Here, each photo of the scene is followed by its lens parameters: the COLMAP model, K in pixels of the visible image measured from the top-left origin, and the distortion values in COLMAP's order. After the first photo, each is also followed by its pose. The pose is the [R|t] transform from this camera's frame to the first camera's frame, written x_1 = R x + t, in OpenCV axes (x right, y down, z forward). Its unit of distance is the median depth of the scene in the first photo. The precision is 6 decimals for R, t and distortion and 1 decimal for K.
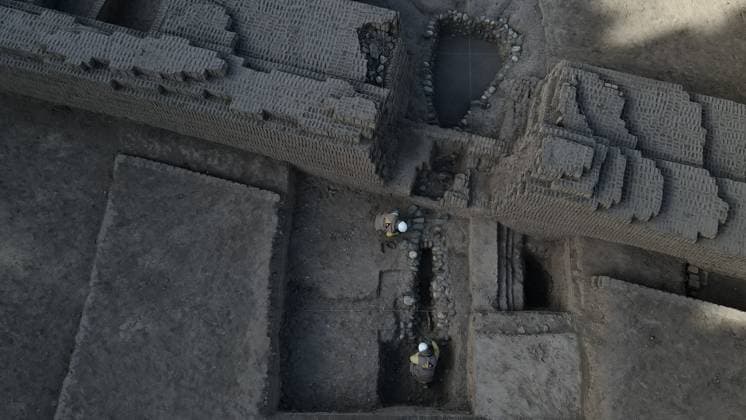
lens RADIAL K [[658.1, 0, 373.0], [0, 658.1, 210.0], [0, 0, 1]] dist [-0.009865, -0.002120]
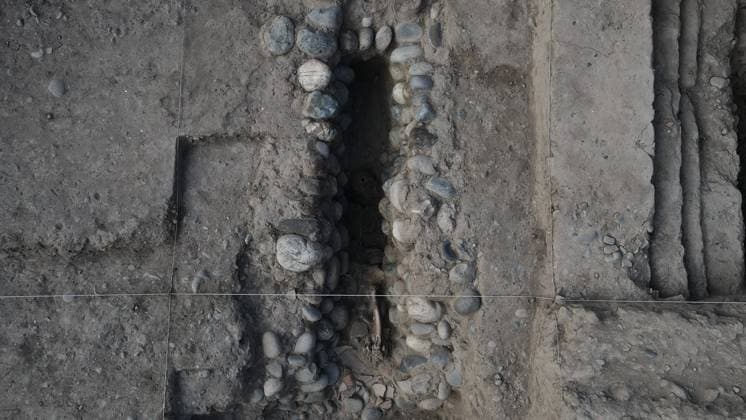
lens RADIAL K [[658.1, 0, 373.0], [0, 658.1, 210.0], [0, 0, 1]] dist [-0.009865, -0.002120]
pose [[0.999523, -0.004299, 0.030578, 0.076564], [-0.000126, 0.989684, 0.143268, 0.083951], [-0.030879, -0.143203, 0.989211, 0.746971]]
